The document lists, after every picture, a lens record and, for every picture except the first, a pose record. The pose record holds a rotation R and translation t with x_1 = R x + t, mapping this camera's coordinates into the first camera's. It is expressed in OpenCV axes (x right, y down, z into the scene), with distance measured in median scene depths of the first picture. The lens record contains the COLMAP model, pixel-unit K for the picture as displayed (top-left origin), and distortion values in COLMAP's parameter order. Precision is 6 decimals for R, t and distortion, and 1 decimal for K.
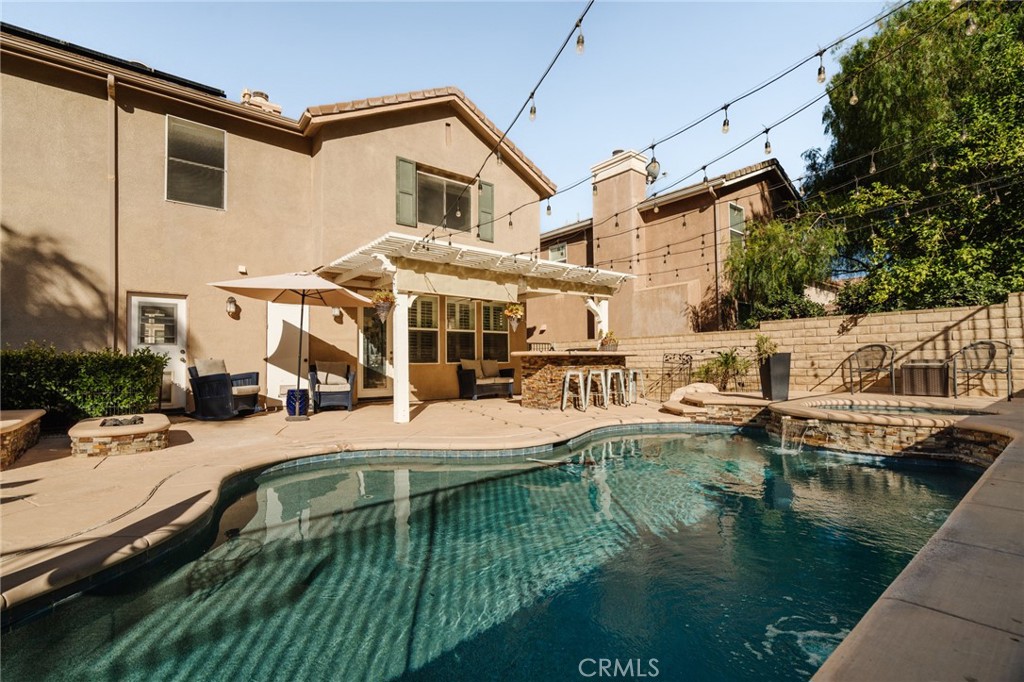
lens RADIAL K [[468.1, 0, 512.0], [0, 468.1, 341.0], [0, 0, 1]] dist [-0.000969, -0.000147]
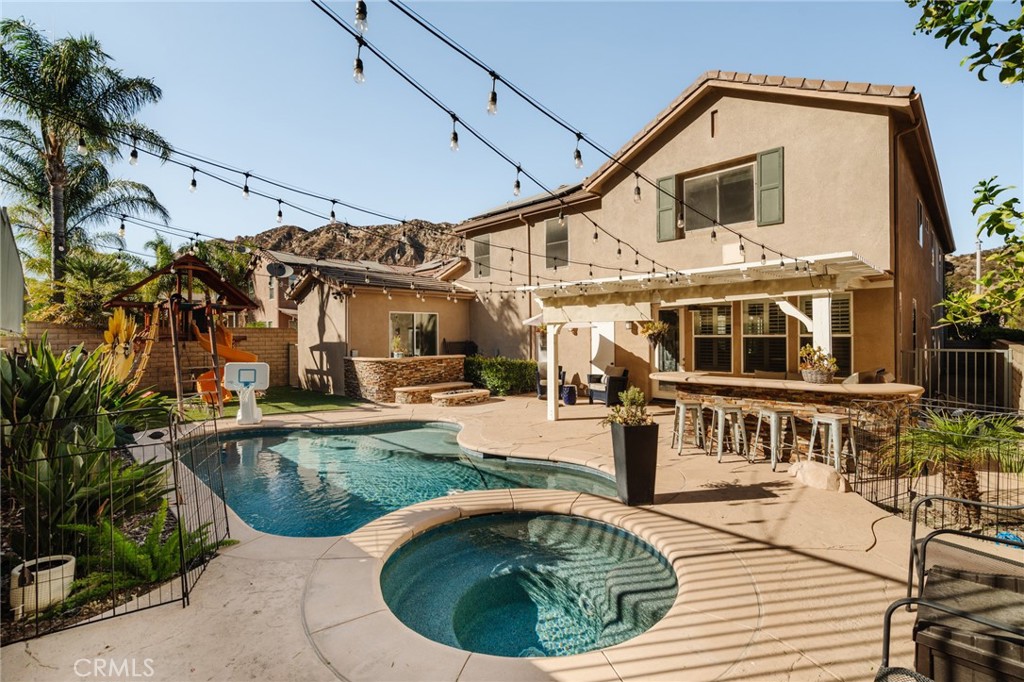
lens RADIAL K [[468.1, 0, 512.0], [0, 468.1, 341.0], [0, 0, 1]] dist [-0.000969, -0.000147]
pose [[0.108708, 0.020825, -0.993856, 0.828001], [0.051235, 0.998334, 0.026523, -0.070705], [0.992752, -0.053803, 0.107460, 0.550401]]
